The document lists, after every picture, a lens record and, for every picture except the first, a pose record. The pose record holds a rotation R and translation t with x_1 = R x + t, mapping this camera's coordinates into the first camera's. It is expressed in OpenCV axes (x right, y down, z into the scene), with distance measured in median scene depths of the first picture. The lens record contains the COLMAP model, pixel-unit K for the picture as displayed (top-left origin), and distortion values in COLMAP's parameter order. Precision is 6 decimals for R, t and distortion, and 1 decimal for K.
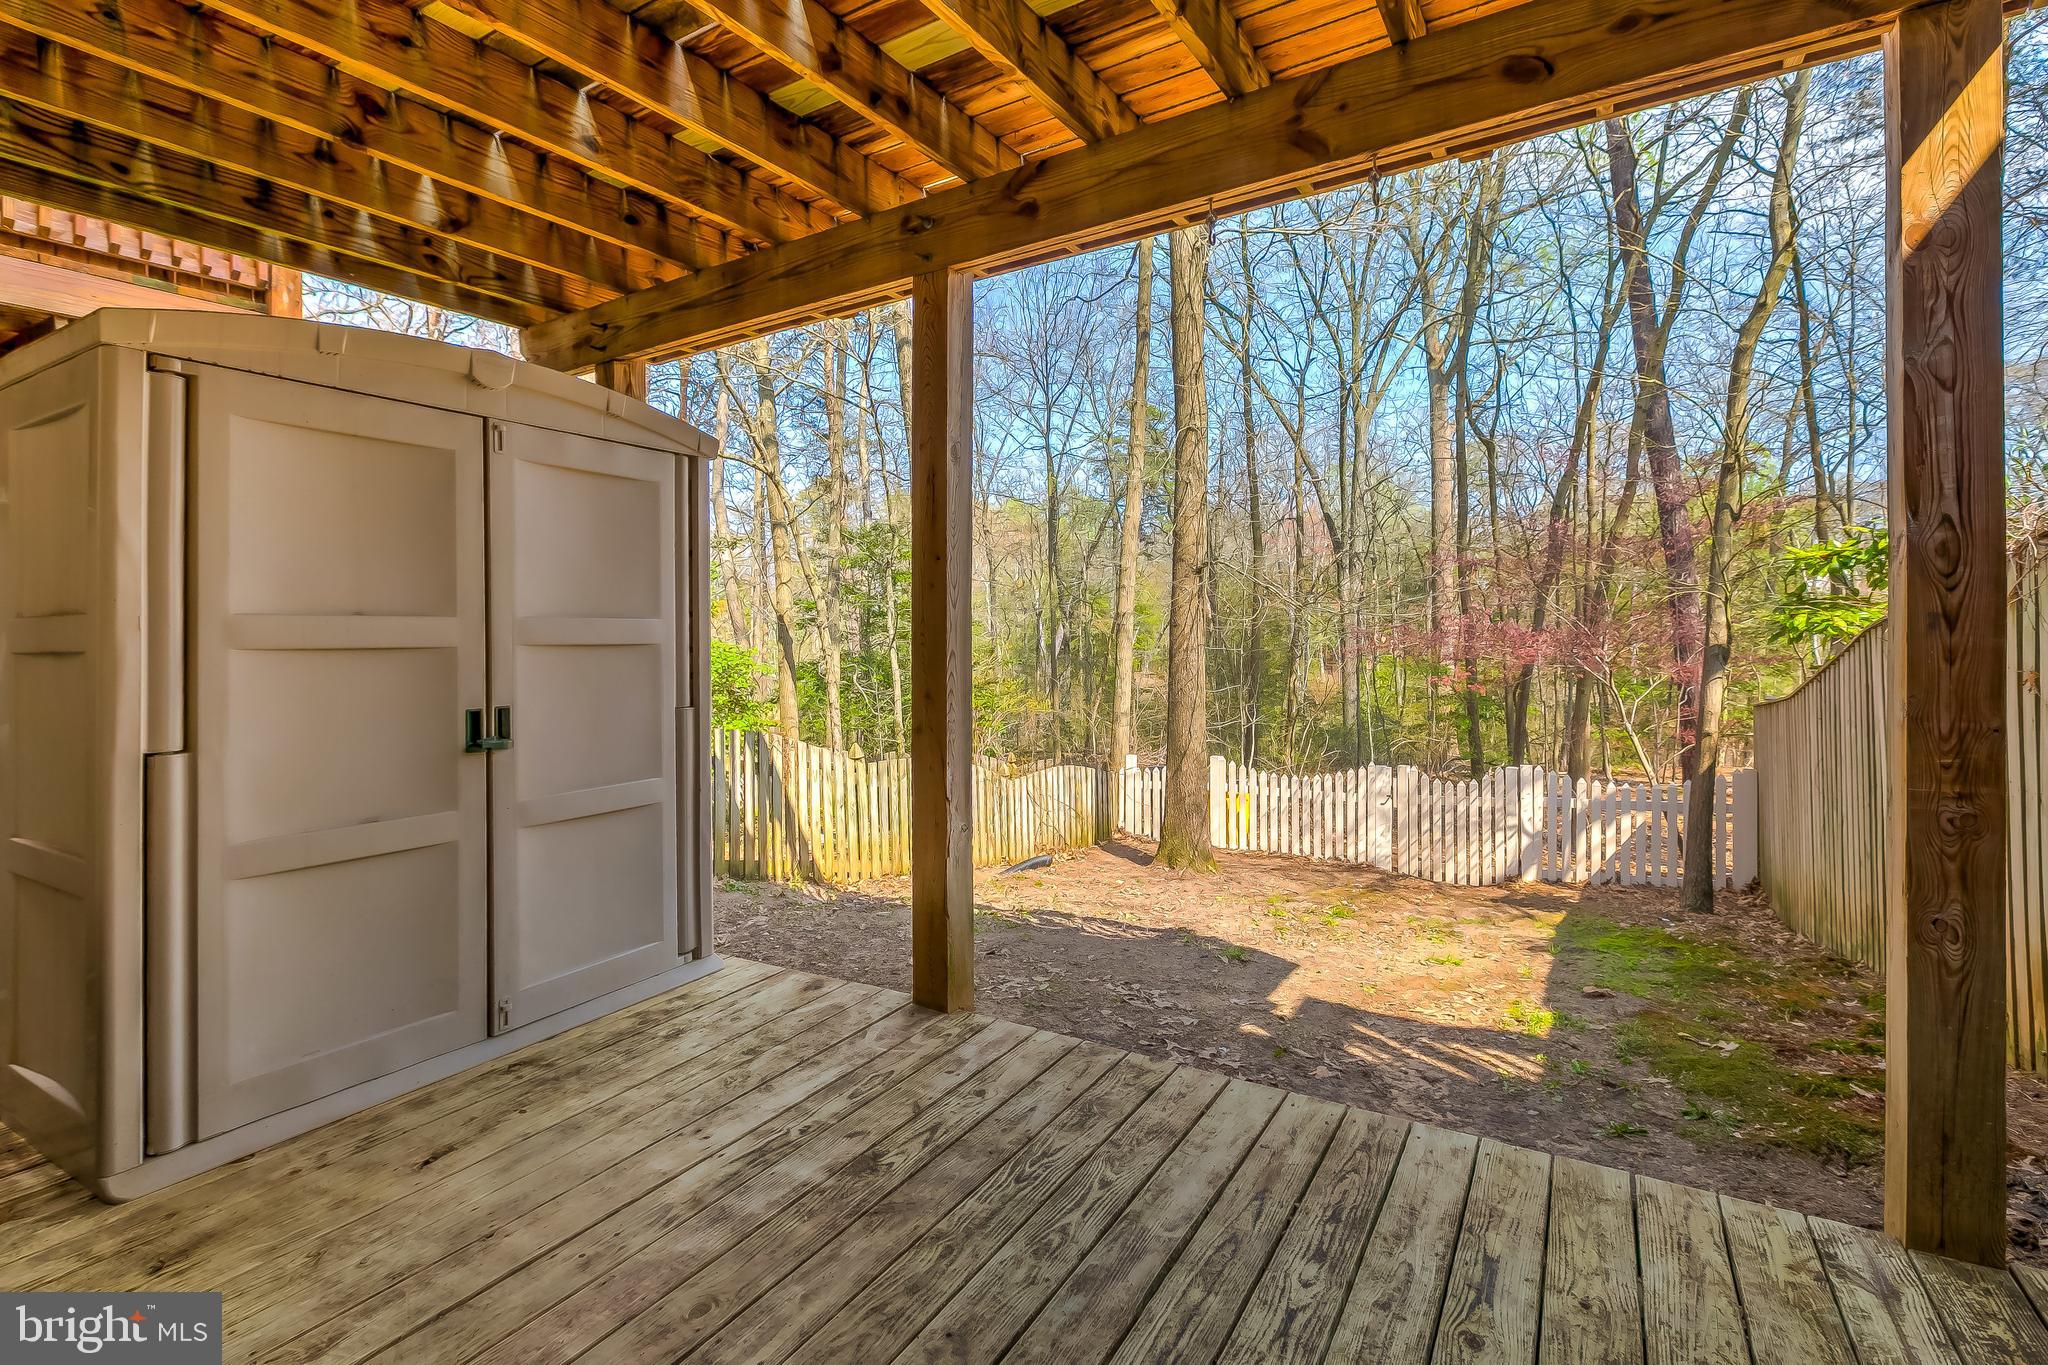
lens RADIAL K [[946.9, 0, 1023.5], [0, 946.9, 638.1], [0, 0, 1]] dist [0.013315, 0.000282]
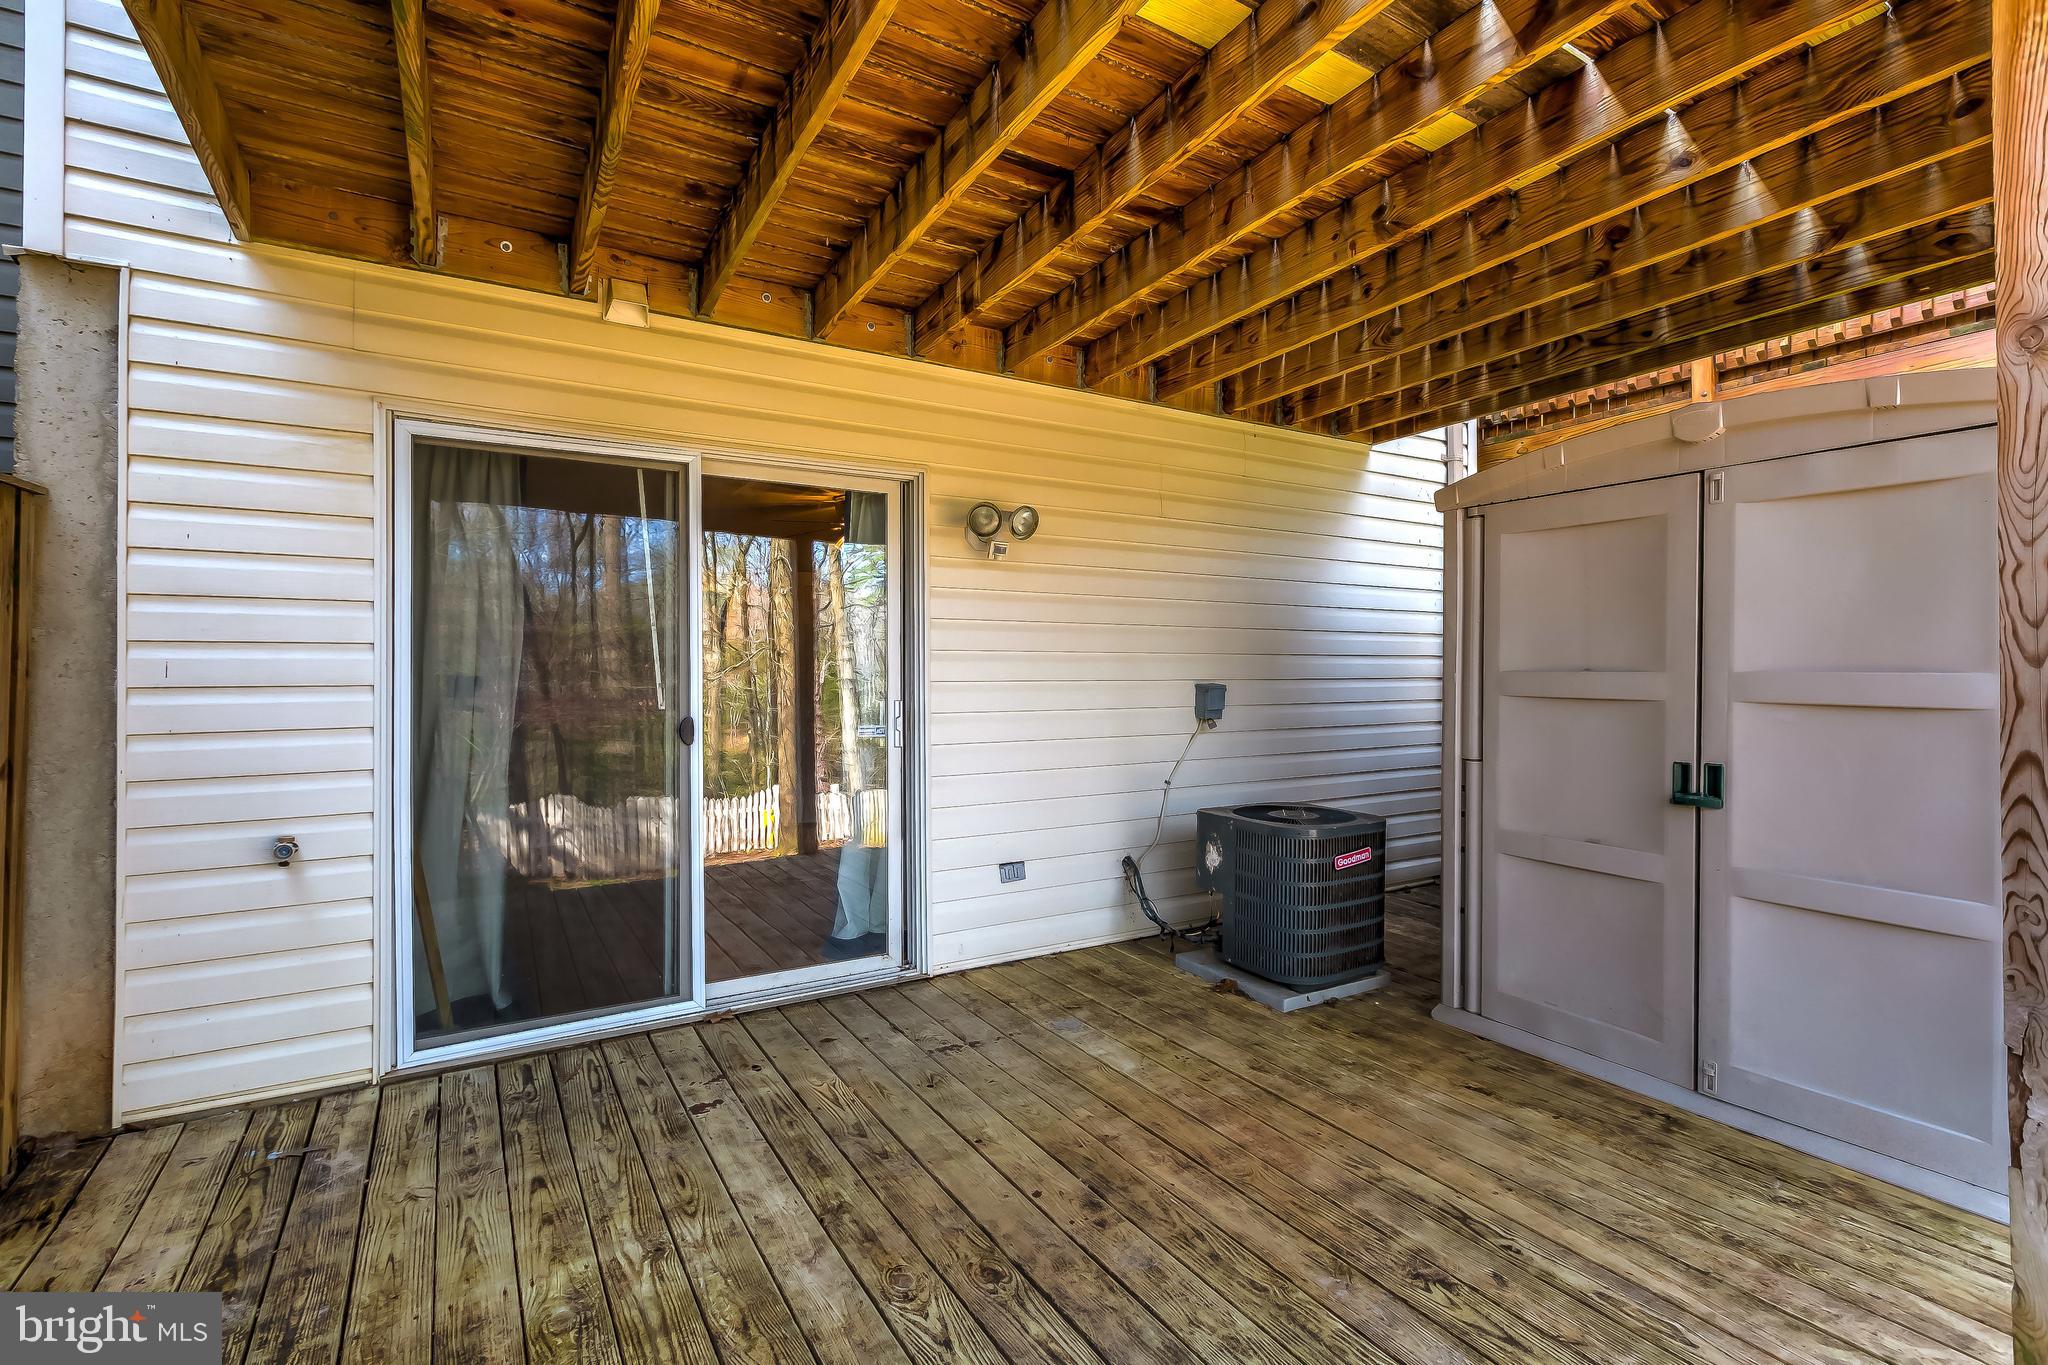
lens RADIAL K [[928.8, 0, 1024.0], [0, 928.8, 682.5], [0, 0, 1]] dist [0.000568, 0.000128]
pose [[-0.455340, 0.022532, -0.890033, 0.647181], [0.001222, 0.999695, 0.024683, -0.036702], [0.890317, 0.010151, -0.455228, 0.845497]]
